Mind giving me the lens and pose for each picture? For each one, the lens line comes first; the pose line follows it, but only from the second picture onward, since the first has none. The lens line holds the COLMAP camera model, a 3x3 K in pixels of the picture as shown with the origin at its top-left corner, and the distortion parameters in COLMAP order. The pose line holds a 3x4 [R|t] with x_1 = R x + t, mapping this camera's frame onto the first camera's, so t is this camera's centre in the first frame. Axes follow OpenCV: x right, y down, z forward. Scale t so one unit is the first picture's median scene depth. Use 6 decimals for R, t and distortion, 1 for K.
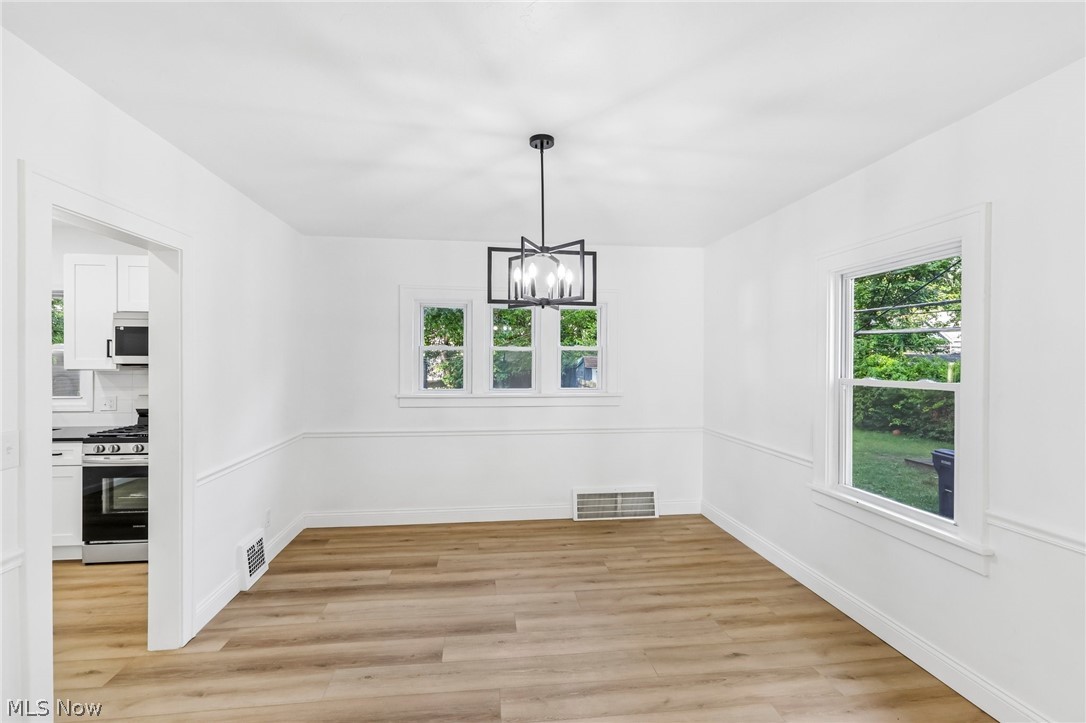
lens RADIAL K [[500.9, 0, 541.1], [0, 500.9, 366.1], [0, 0, 1]] dist [-0.019082, 0.012471]
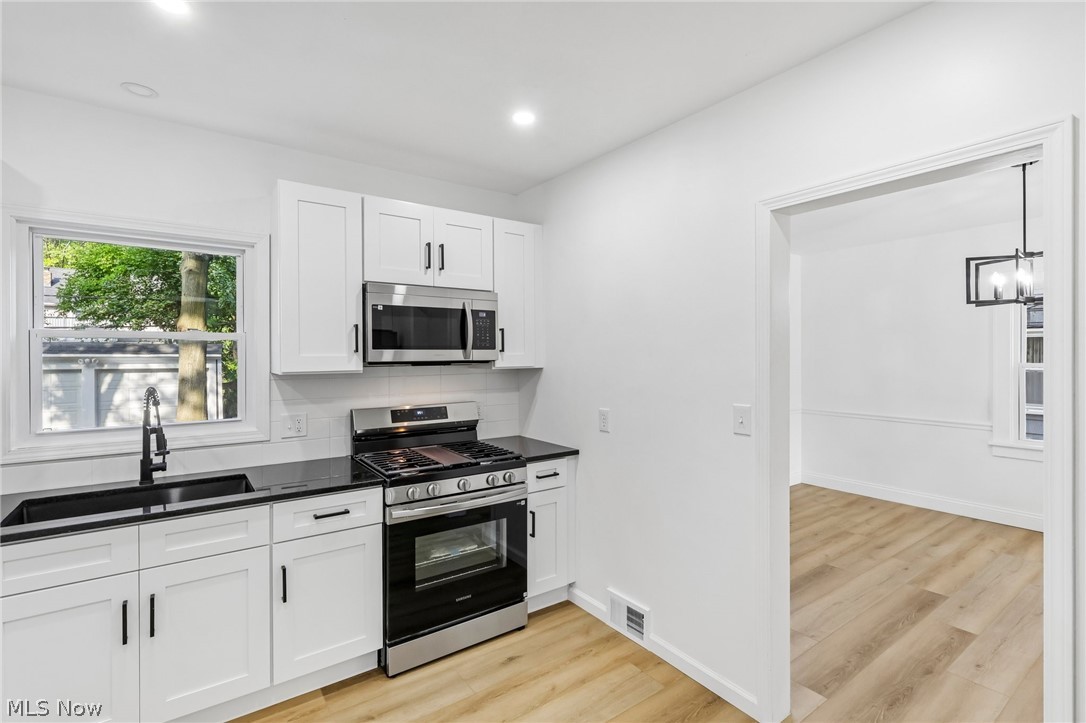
lens RADIAL K [[508.1, 0, 542.5], [0, 508.1, 349.2], [0, 0, 1]] dist [0.003166, 0.000681]
pose [[0.872680, -0.003491, 0.488280, -1.064506], [0.013545, 0.999763, -0.017060, -0.007255], [-0.488104, 0.021502, 0.872520, 0.337620]]
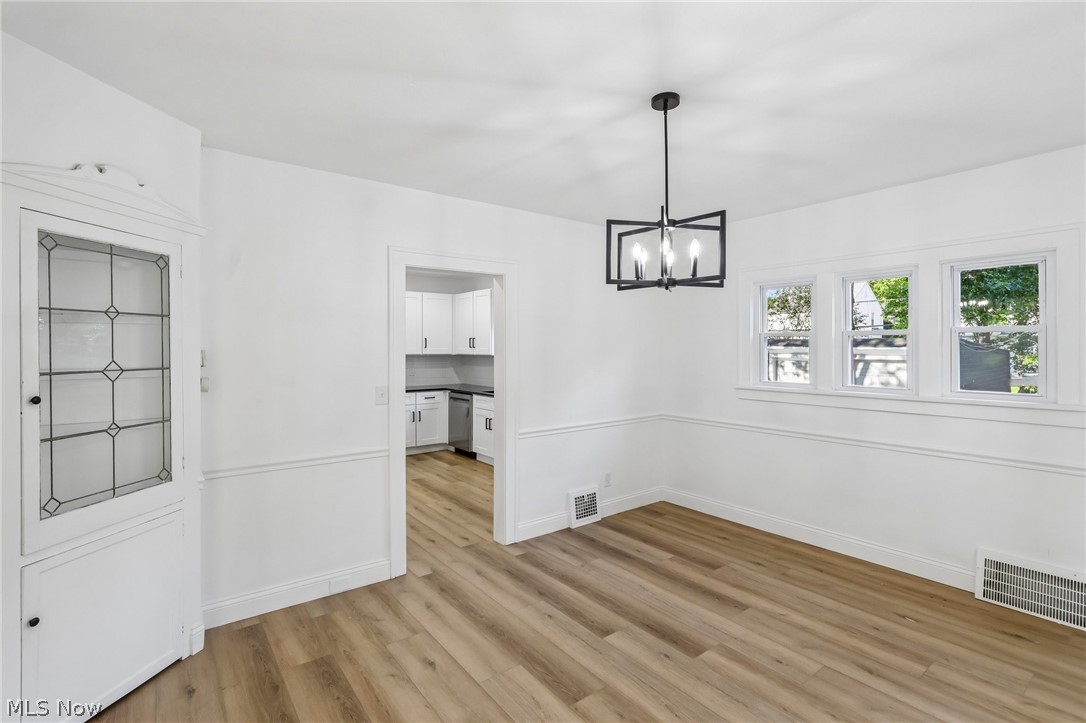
lens RADIAL K [[508.1, 0, 542.5], [0, 508.1, 349.2], [0, 0, 1]] dist [0.003166, 0.000681]
pose [[0.505335, -0.002904, -0.862919, 0.453021], [-0.007684, 0.999940, -0.007864, -0.000726], [0.862889, 0.010605, 0.505282, 0.240297]]
